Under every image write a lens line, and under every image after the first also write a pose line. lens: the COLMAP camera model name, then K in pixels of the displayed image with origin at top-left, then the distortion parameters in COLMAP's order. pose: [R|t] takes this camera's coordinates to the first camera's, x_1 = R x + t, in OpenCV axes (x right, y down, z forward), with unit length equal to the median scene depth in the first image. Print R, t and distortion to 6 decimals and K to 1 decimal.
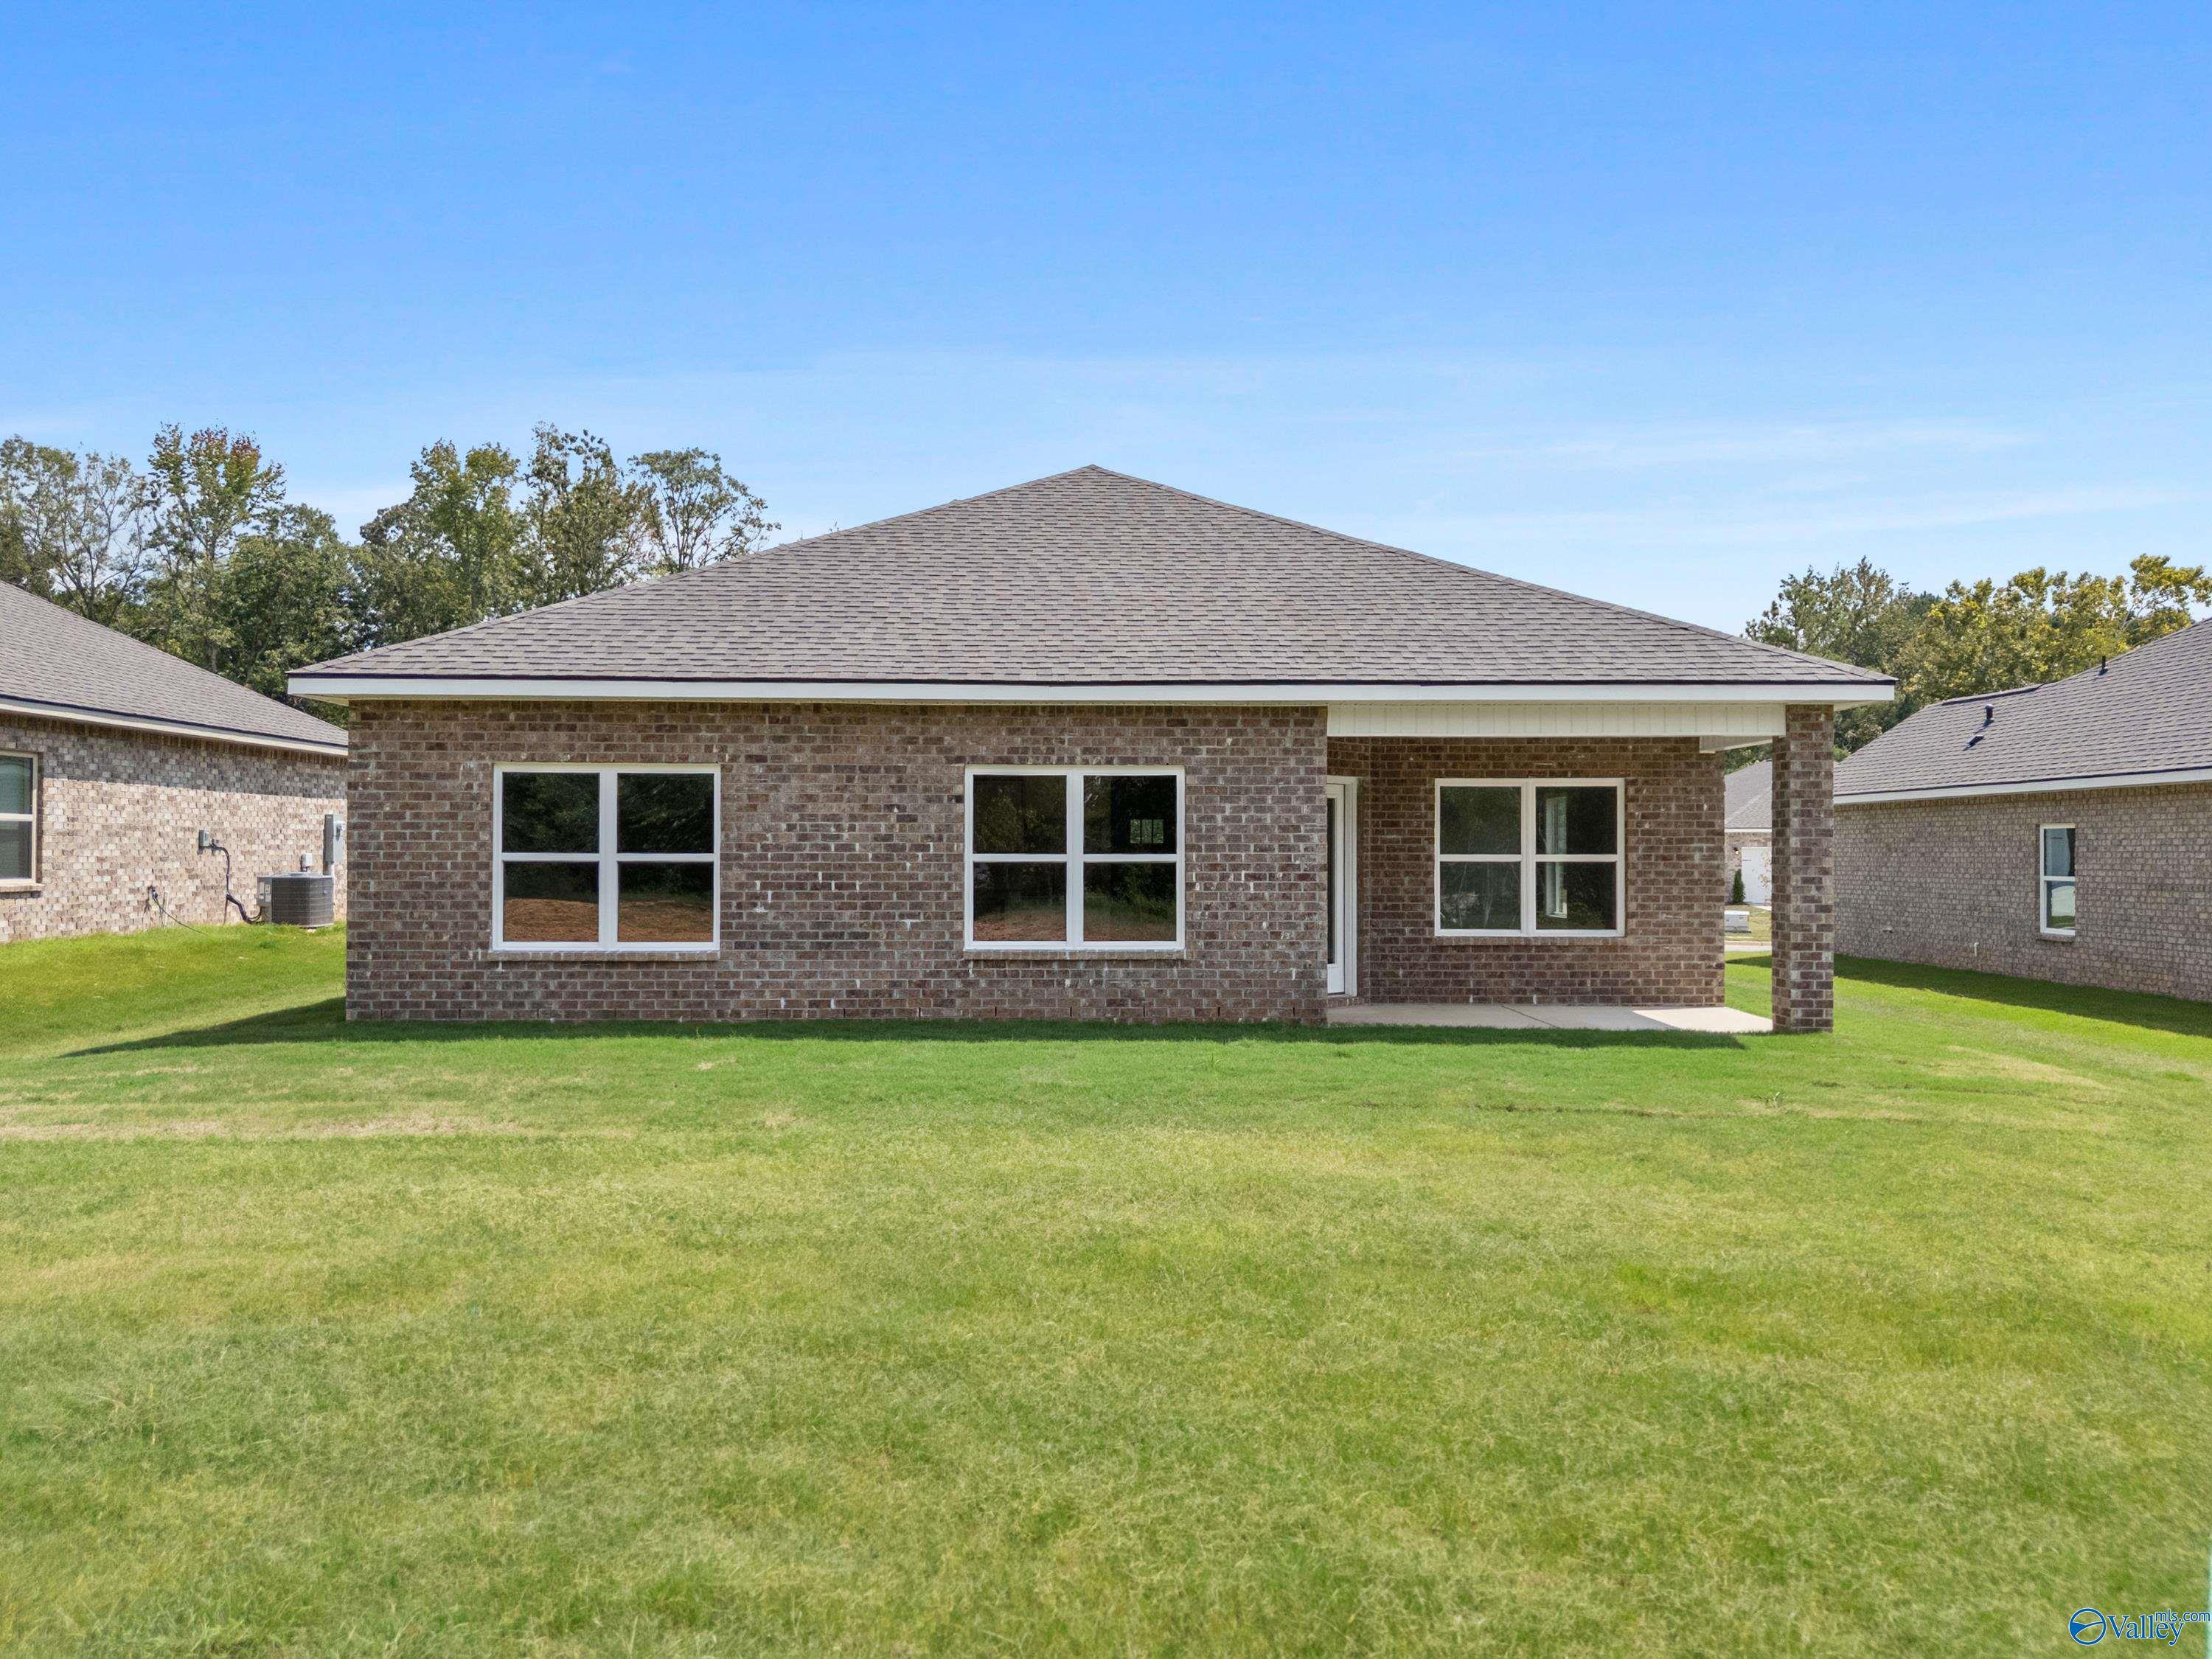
lens RADIAL K [[1634.0, 0, 1125.7], [0, 1634.0, 844.5], [0, 0, 1]] dist [0.073492, -0.038543]
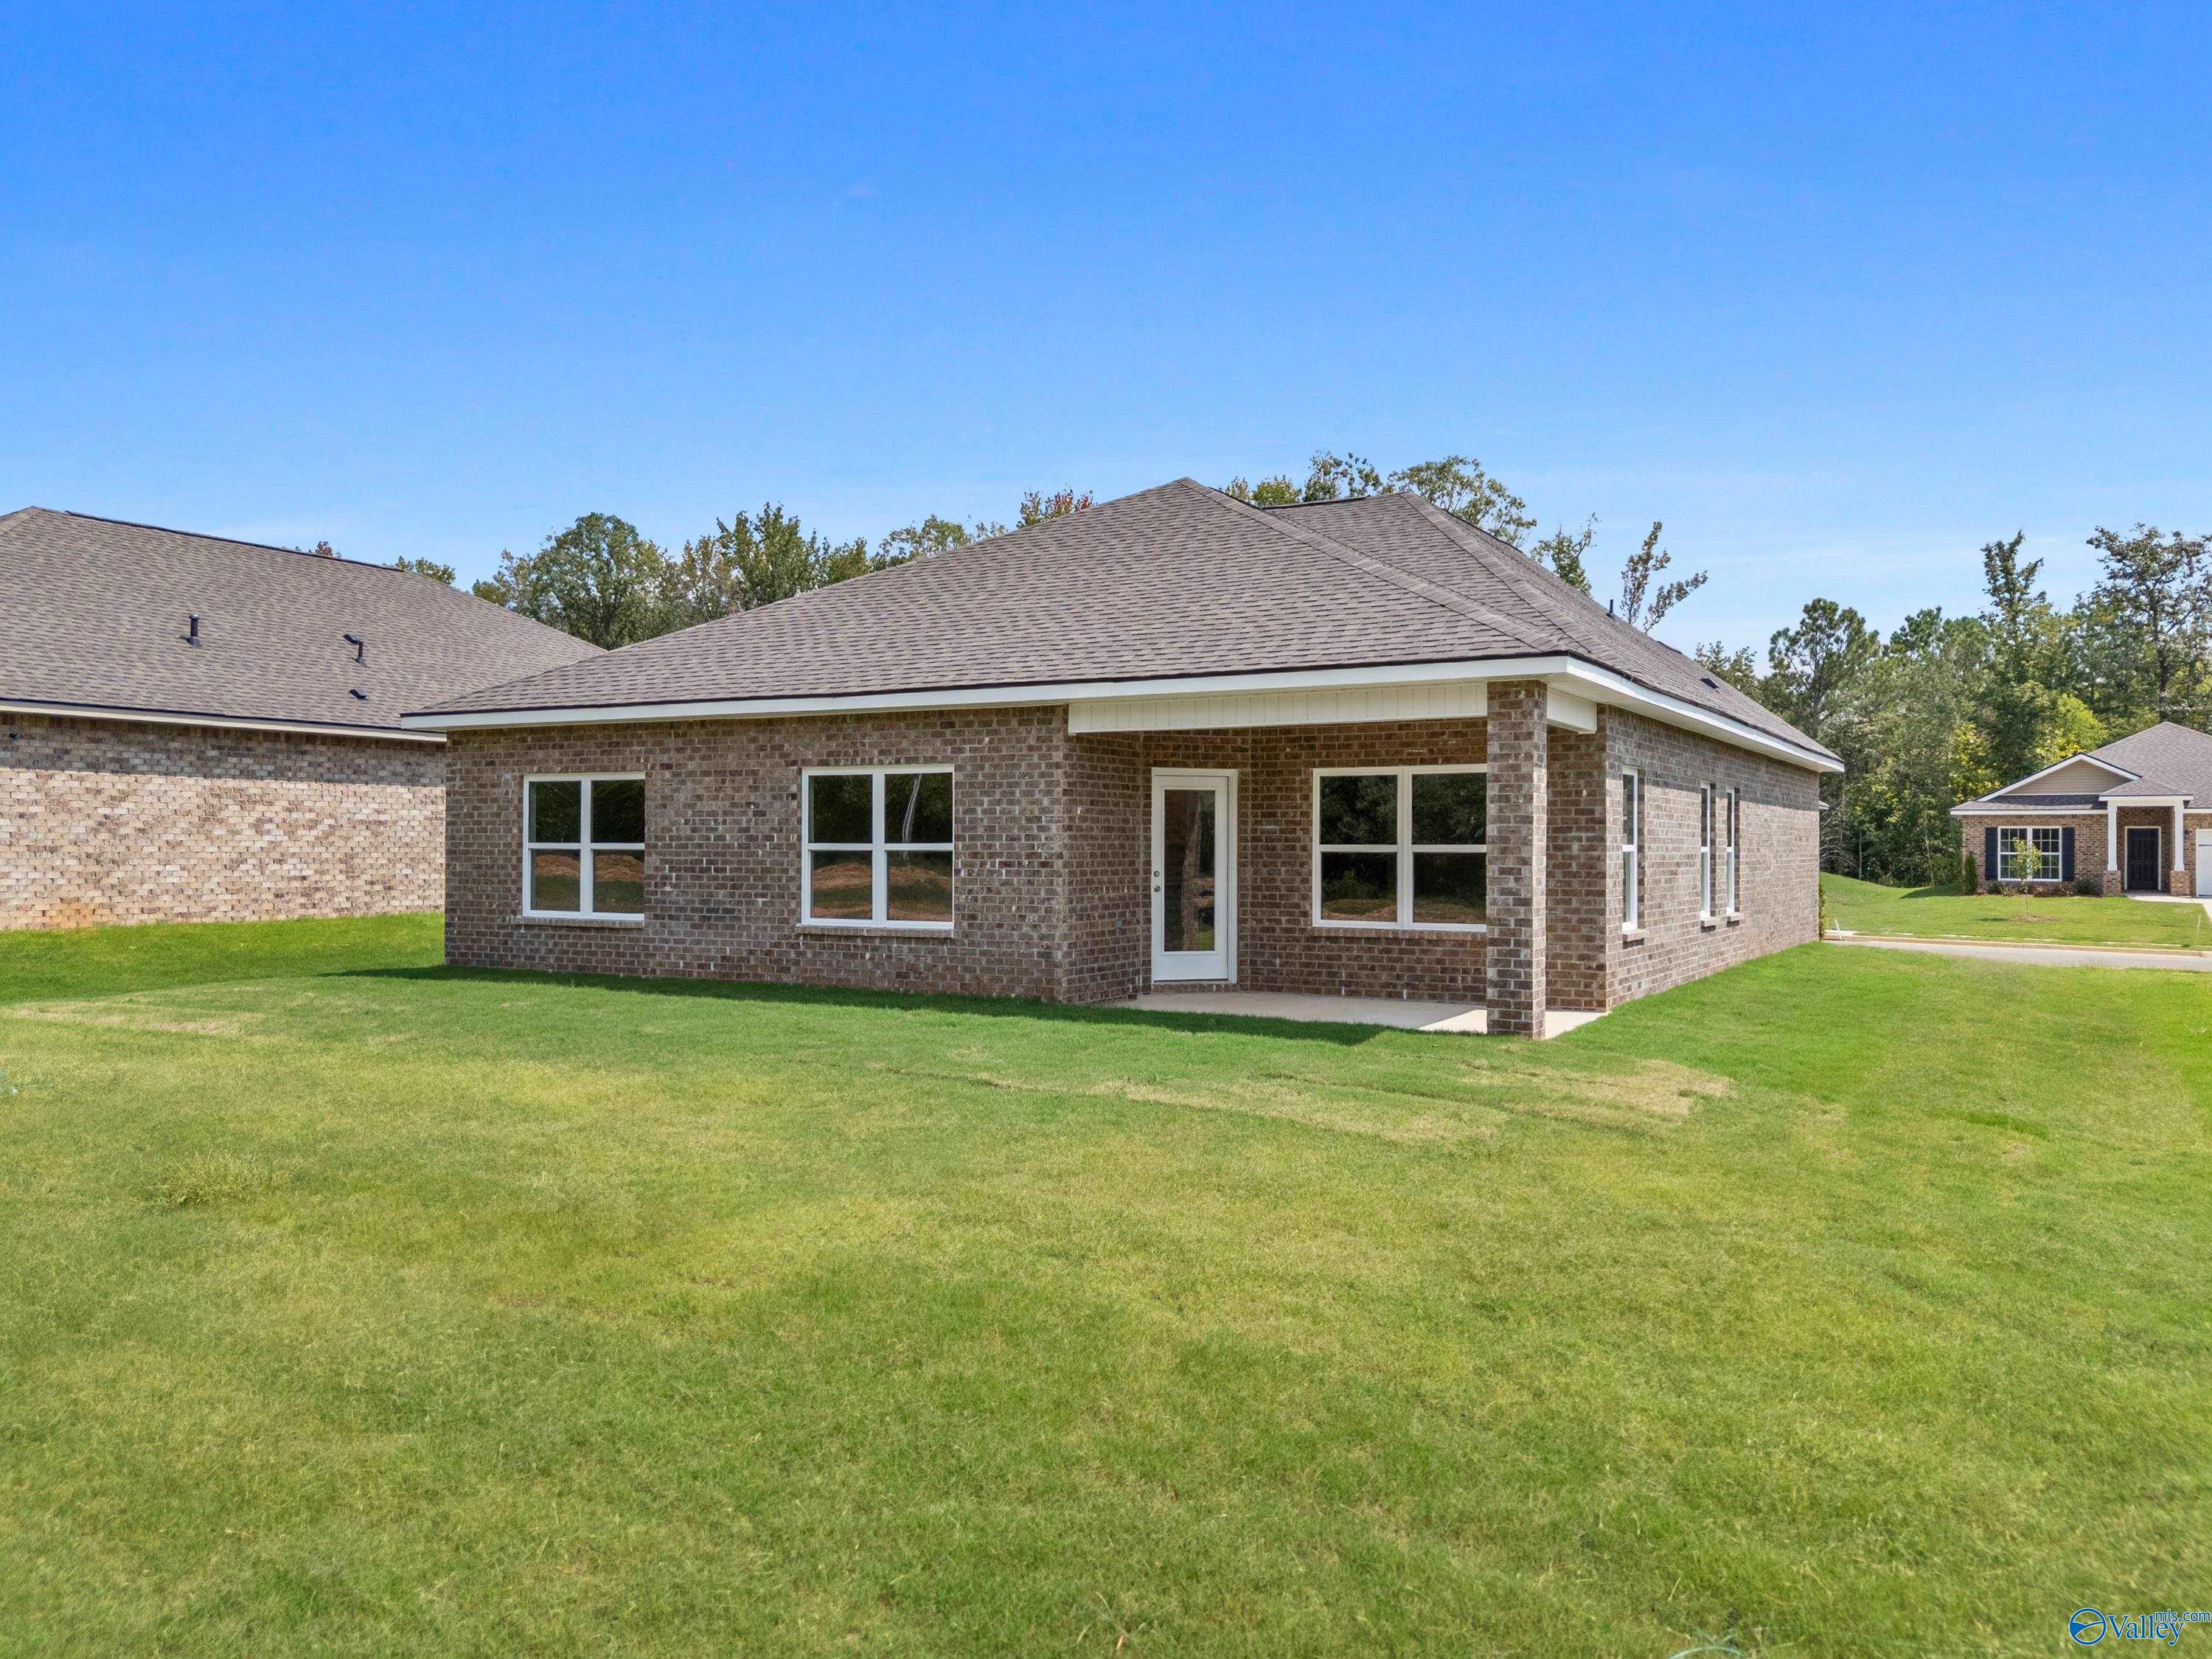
lens RADIAL K [[1634.0, 0, 1127.8], [0, 1634.0, 834.9], [0, 0, 1]] dist [0.073492, -0.038543]
pose [[0.866283, -0.003392, -0.499542, 0.693167], [0.001033, 0.999987, -0.004999, 0.005915], [0.499552, 0.003814, 0.866275, 0.097911]]
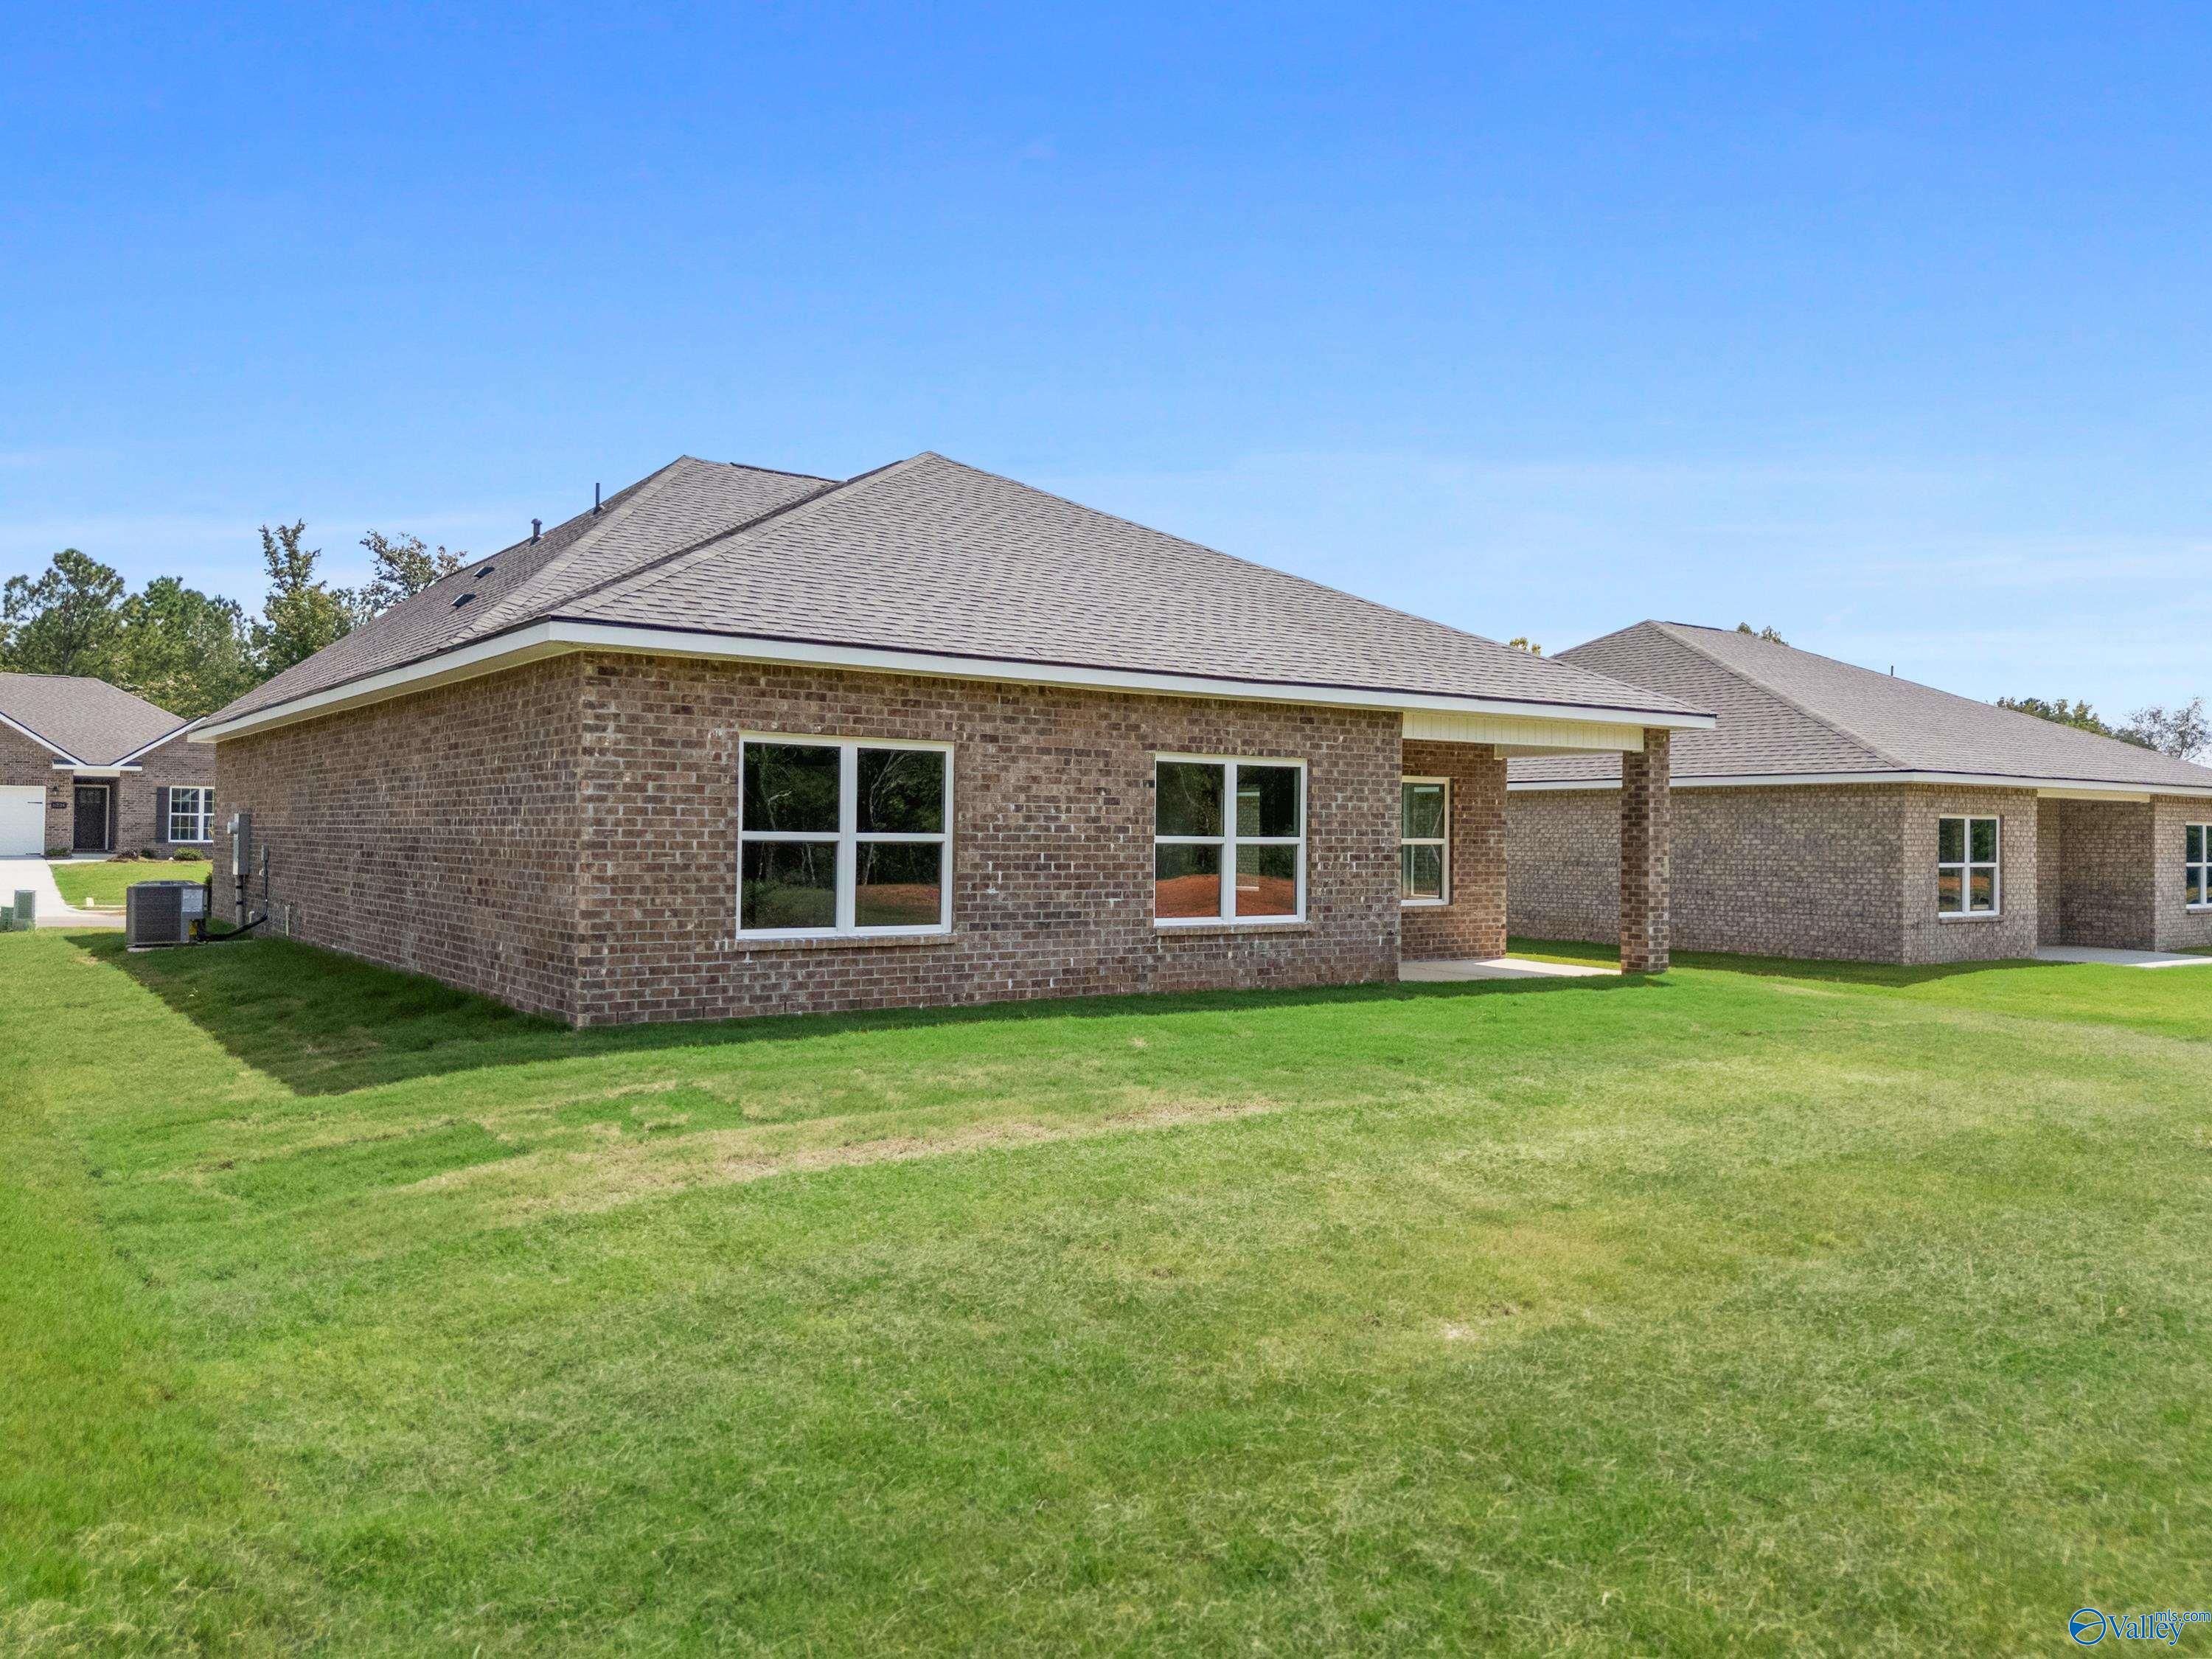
lens RADIAL K [[1634.0, 0, 1103.0], [0, 1634.0, 820.1], [0, 0, 1]] dist [0.073492, -0.038543]
pose [[0.828094, 0.011984, 0.560462, -0.715384], [-0.010631, 0.999927, -0.005674, 0.001981], [-0.560489, -0.001259, 0.828161, 0.145715]]
